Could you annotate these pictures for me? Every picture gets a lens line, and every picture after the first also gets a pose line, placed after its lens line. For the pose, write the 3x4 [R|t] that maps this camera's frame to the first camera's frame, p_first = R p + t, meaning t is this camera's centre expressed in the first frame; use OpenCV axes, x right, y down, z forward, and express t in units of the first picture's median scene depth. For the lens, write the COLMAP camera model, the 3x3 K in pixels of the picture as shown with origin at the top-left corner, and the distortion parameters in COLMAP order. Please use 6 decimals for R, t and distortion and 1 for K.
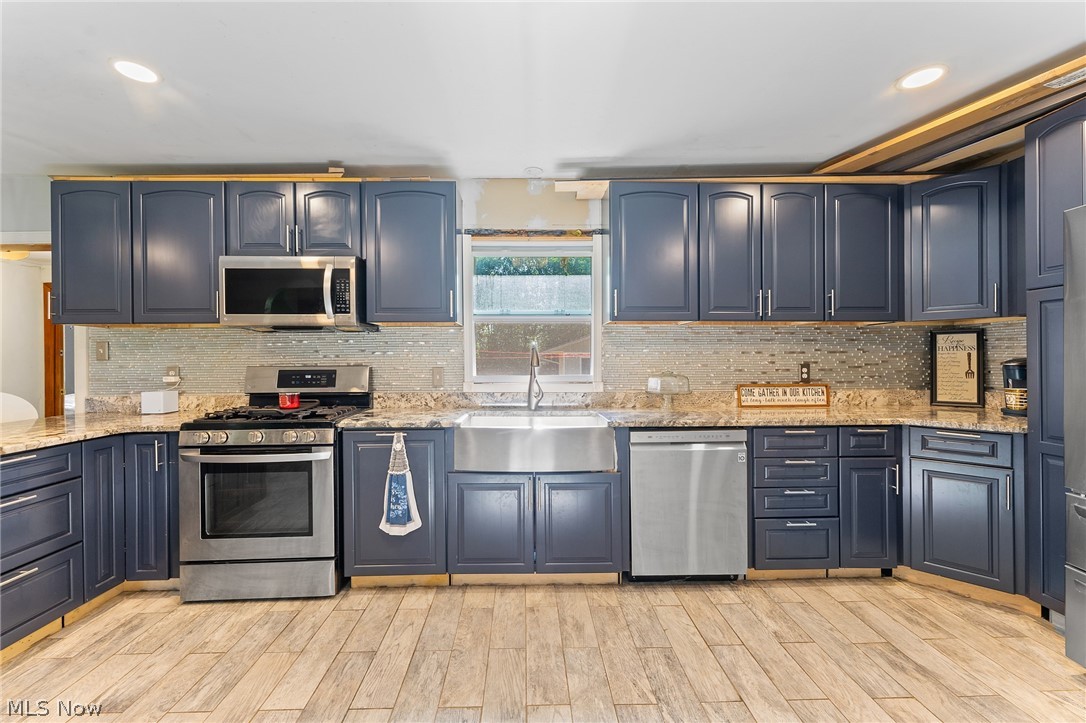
lens RADIAL K [[436.3, 0, 533.9], [0, 436.3, 361.3], [0, 0, 1]] dist [0.000016, 0.000104]
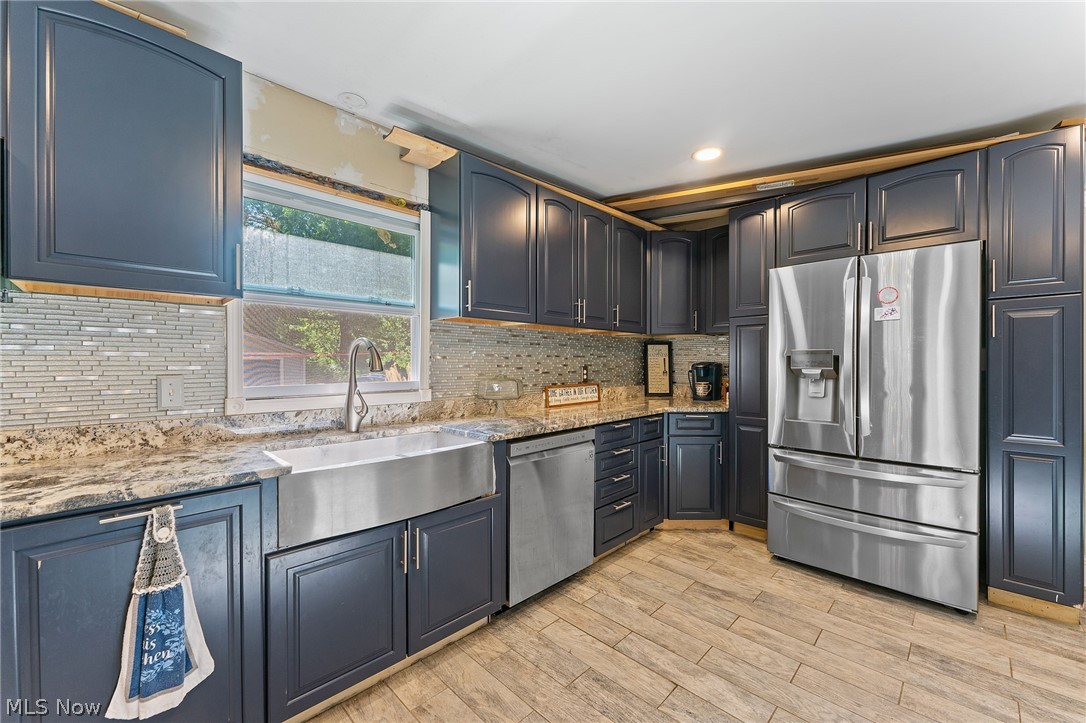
lens RADIAL K [[430.9, 0, 544.4], [0, 430.9, 363.9], [0, 0, 1]] dist [-0.000332, -0.000017]
pose [[0.715597, 0.000048, 0.698514, -0.320223], [-0.001140, 0.999999, 0.001099, -0.002399], [-0.698513, -0.001582, 0.715596, 0.315414]]
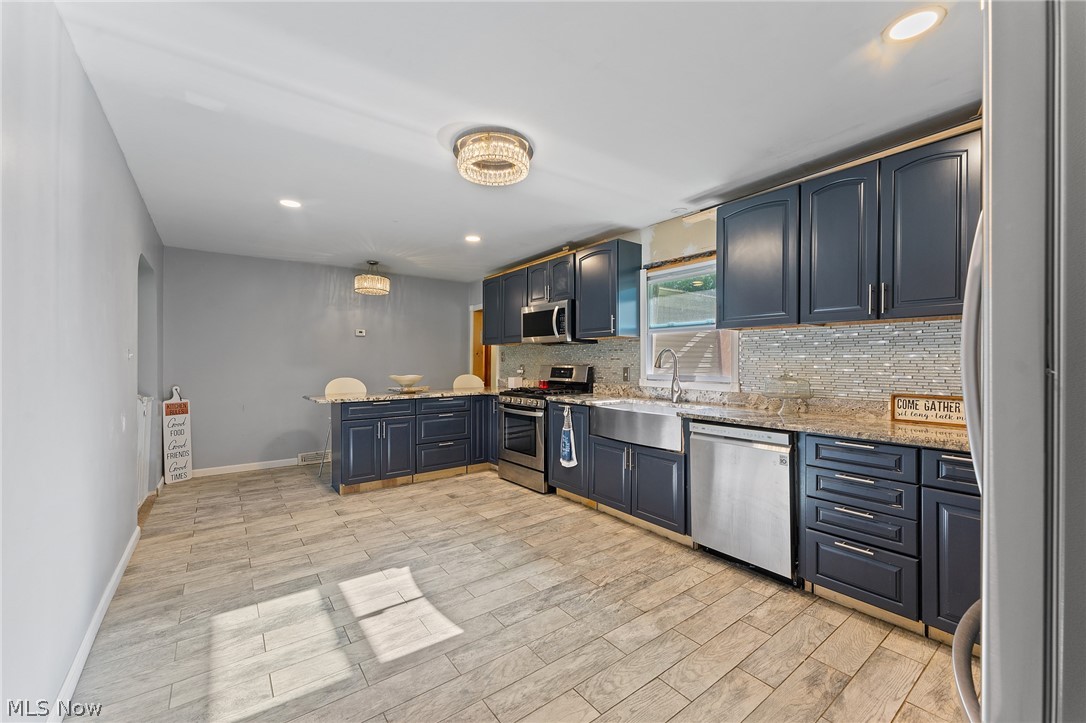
lens RADIAL K [[430.9, 0, 544.4], [0, 430.9, 363.9], [0, 0, 1]] dist [-0.000332, -0.000017]
pose [[0.585824, 0.009776, -0.810379, 0.914846], [-0.006087, 0.999952, 0.007662, -0.008102], [0.810415, 0.000444, 0.585856, -0.034256]]
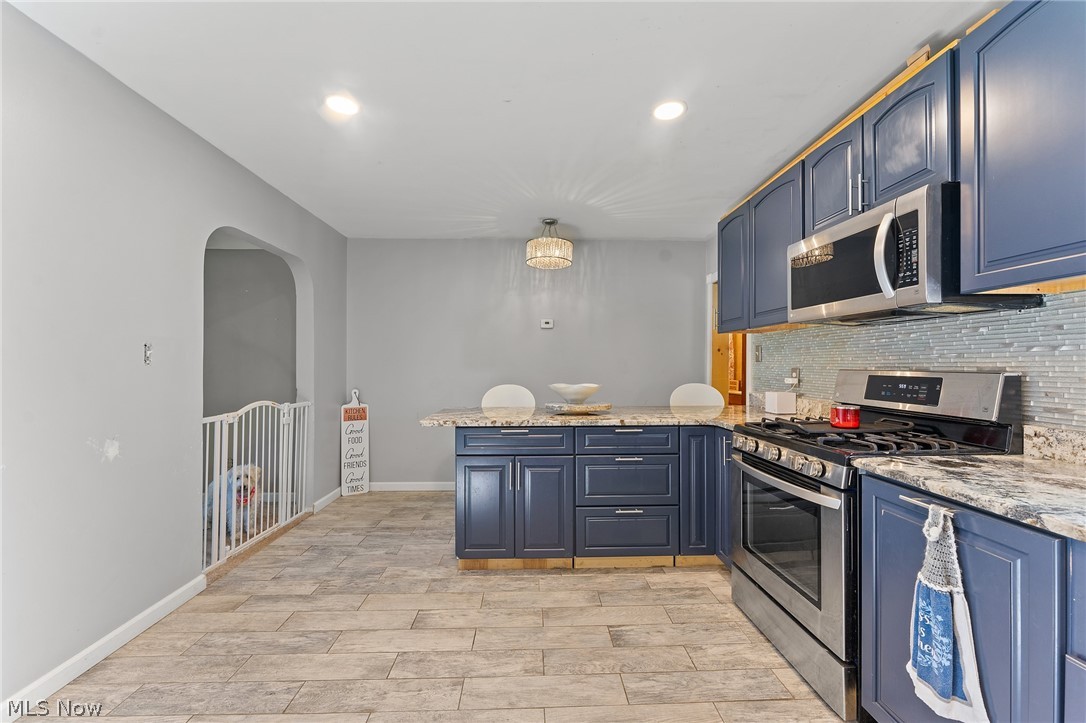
lens RADIAL K [[430.9, 0, 544.4], [0, 430.9, 363.9], [0, 0, 1]] dist [-0.000332, -0.000017]
pose [[0.008219, 0.007129, -0.999941, 0.171833], [-0.003987, 0.999967, 0.007096, -0.002642], [0.999958, 0.003928, 0.008247, 0.507187]]
